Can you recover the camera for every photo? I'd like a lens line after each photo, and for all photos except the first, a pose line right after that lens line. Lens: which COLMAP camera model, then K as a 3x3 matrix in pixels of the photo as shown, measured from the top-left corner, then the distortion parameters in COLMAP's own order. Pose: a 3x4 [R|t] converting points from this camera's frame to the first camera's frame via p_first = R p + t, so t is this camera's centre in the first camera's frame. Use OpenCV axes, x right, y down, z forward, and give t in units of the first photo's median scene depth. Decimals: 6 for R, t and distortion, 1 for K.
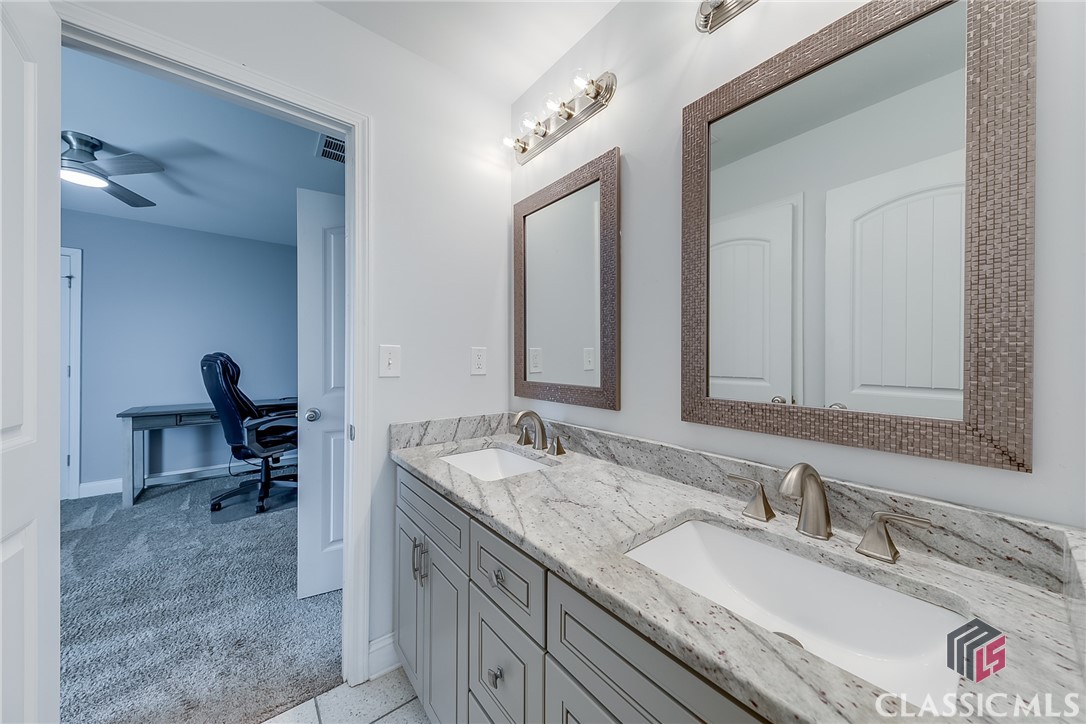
lens RADIAL K [[366.7, 0, 546.2], [0, 366.7, 358.3], [0, 0, 1]] dist [0.000398, 0.000004]
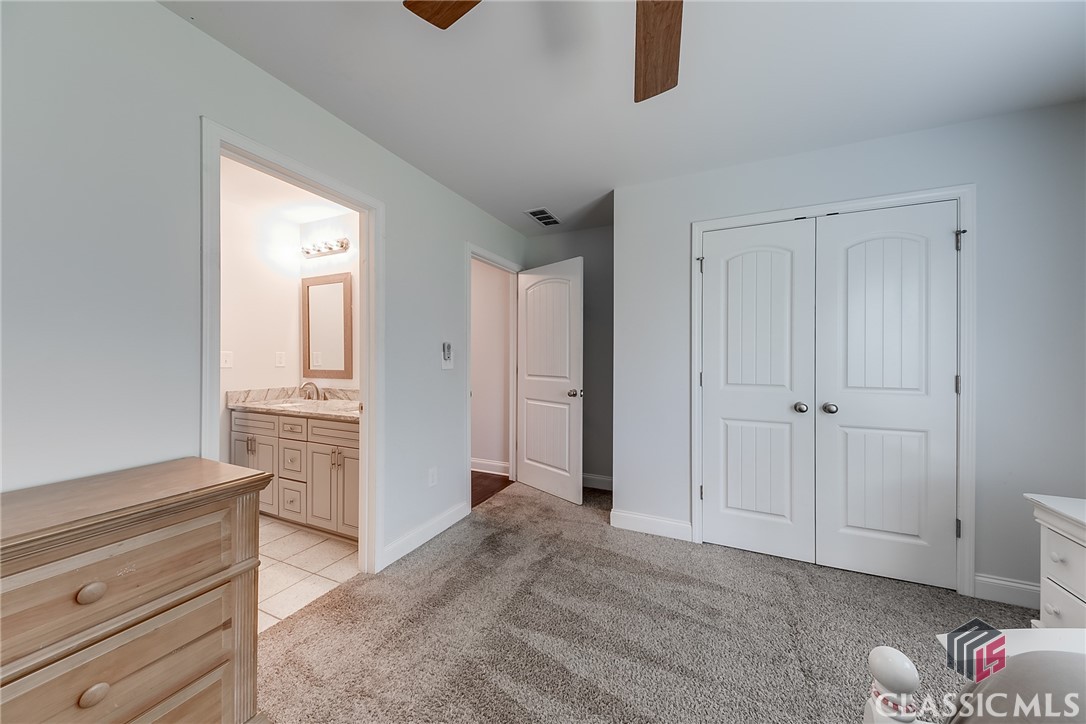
lens RADIAL K [[366.7, 0, 546.2], [0, 366.7, 358.3], [0, 0, 1]] dist [0.000398, 0.000004]
pose [[0.894426, -0.004414, 0.447195, 0.234033], [0.006069, 0.999979, -0.002268, 0.015887], [-0.447175, 0.004742, 0.894434, -1.547086]]
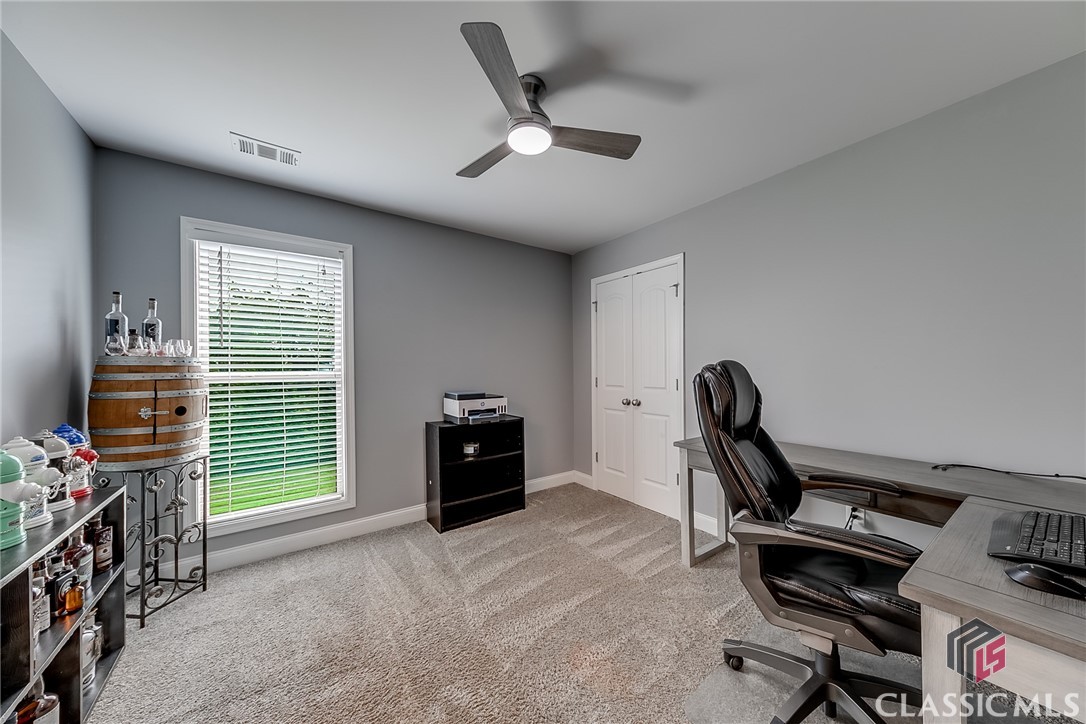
lens RADIAL K [[371.8, 0, 543.0], [0, 371.8, 362.0], [0, 0, 1]] dist [0.000192, 0.000000]
pose [[-0.053726, -0.018365, -0.998387, -0.252989], [-0.001094, 0.999831, -0.018333, -0.004261], [0.998555, 0.000108, -0.053737, 0.547563]]
